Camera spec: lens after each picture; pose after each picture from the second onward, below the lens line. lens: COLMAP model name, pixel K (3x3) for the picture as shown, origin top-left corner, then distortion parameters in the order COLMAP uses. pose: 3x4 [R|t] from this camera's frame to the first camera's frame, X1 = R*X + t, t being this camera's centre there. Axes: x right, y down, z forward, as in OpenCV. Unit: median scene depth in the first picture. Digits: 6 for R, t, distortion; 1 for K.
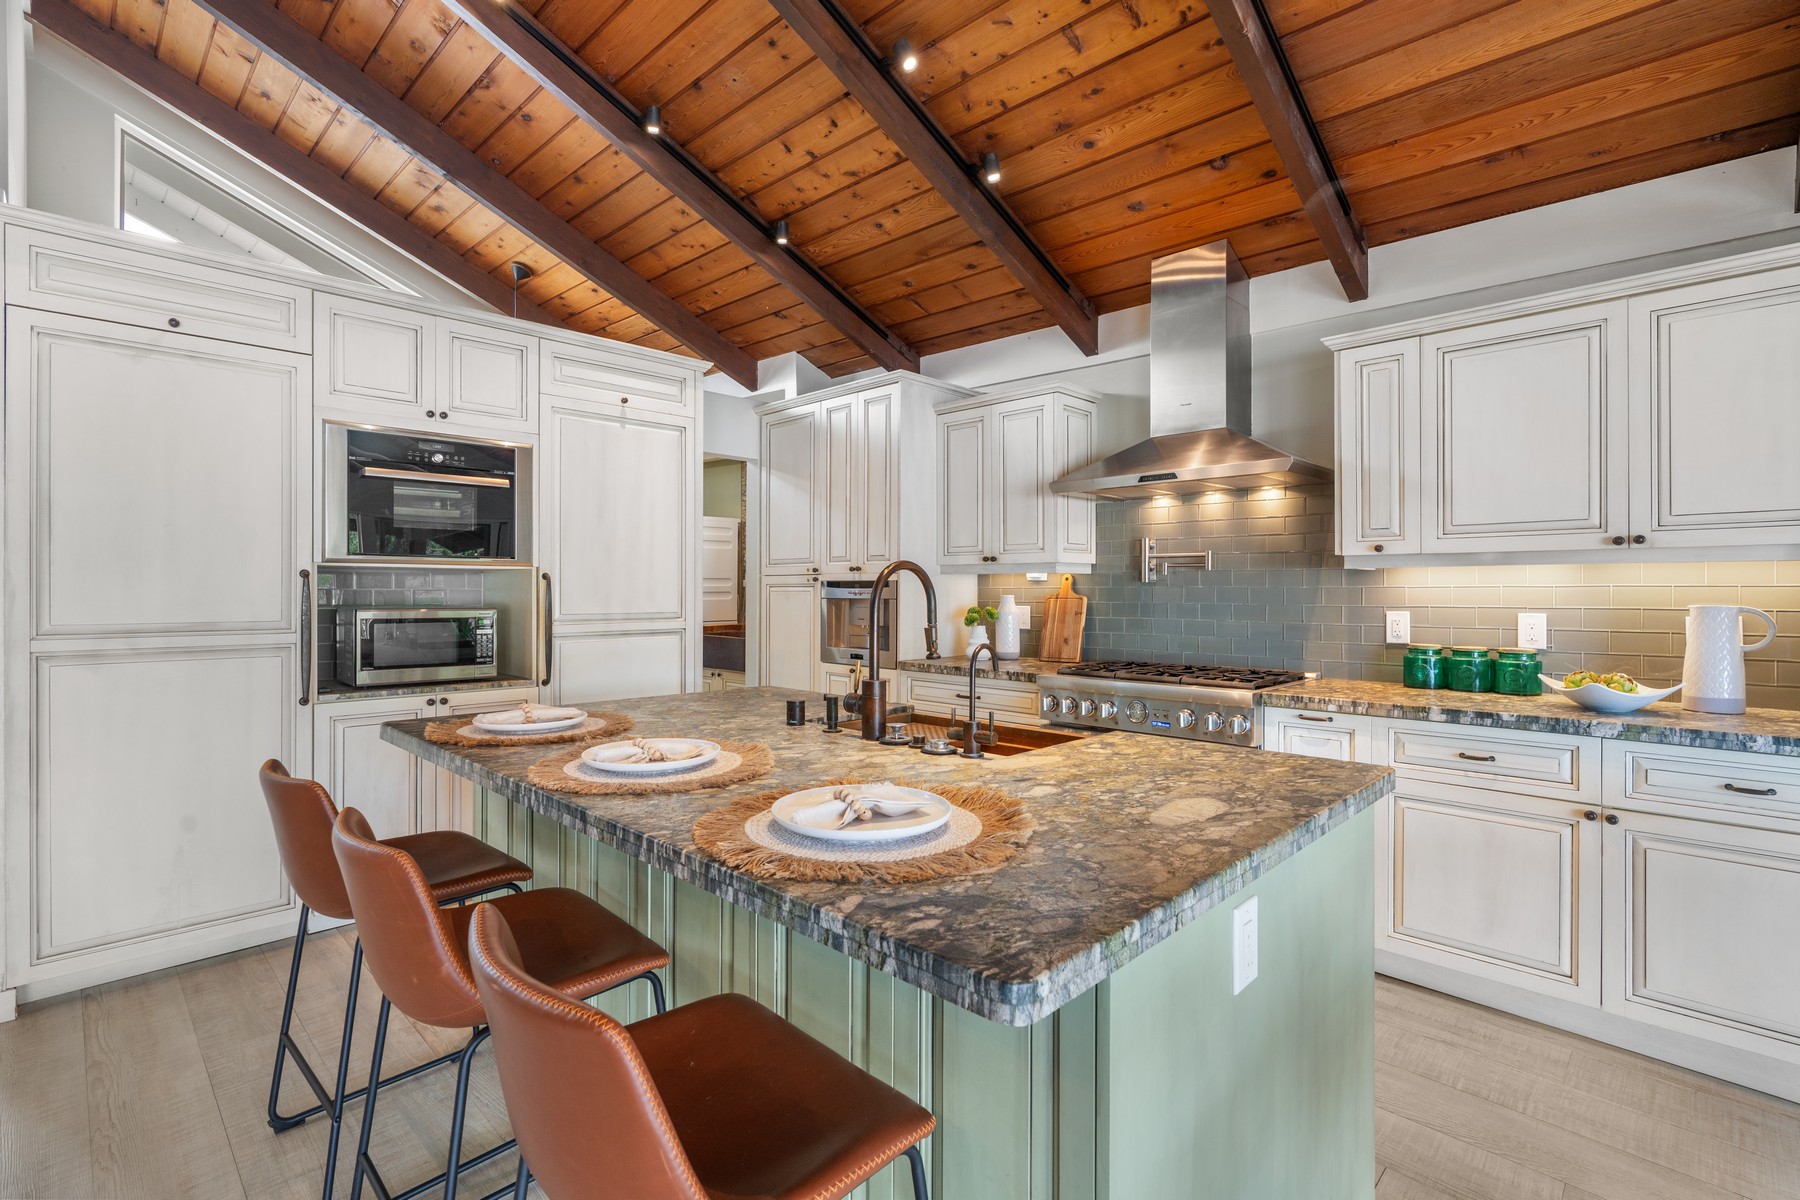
lens RADIAL K [[830.5, 0, 888.1], [0, 830.5, 595.9], [0, 0, 1]] dist [-0.000333, 0.000333]
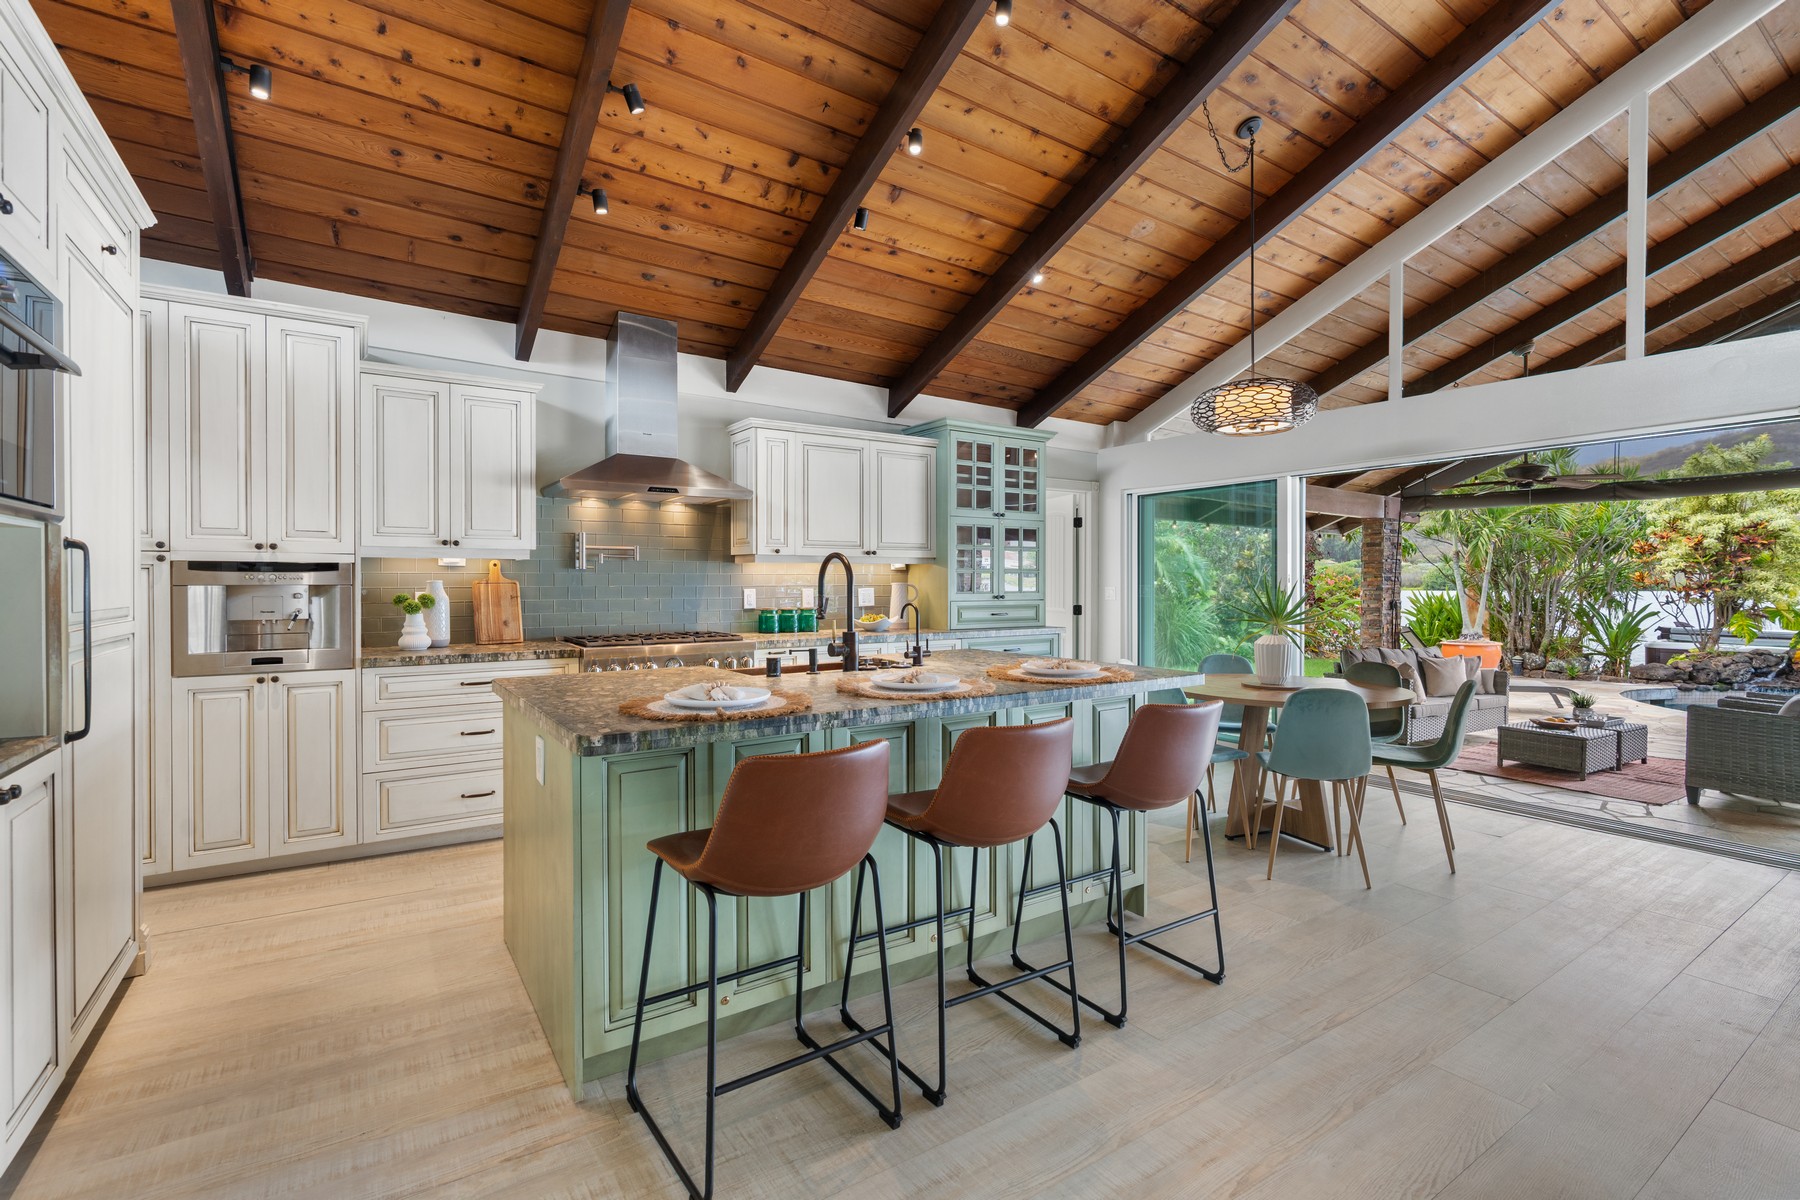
lens RADIAL K [[813.3, 0, 892.3], [0, 813.3, 598.1], [0, 0, 1]] dist [-0.003796, 0.000568]
pose [[0.204969, -0.019376, 0.978577, -0.858814], [0.009519, 0.999796, 0.017803, 0.009802], [-0.978722, 0.005666, 0.205111, 0.372969]]
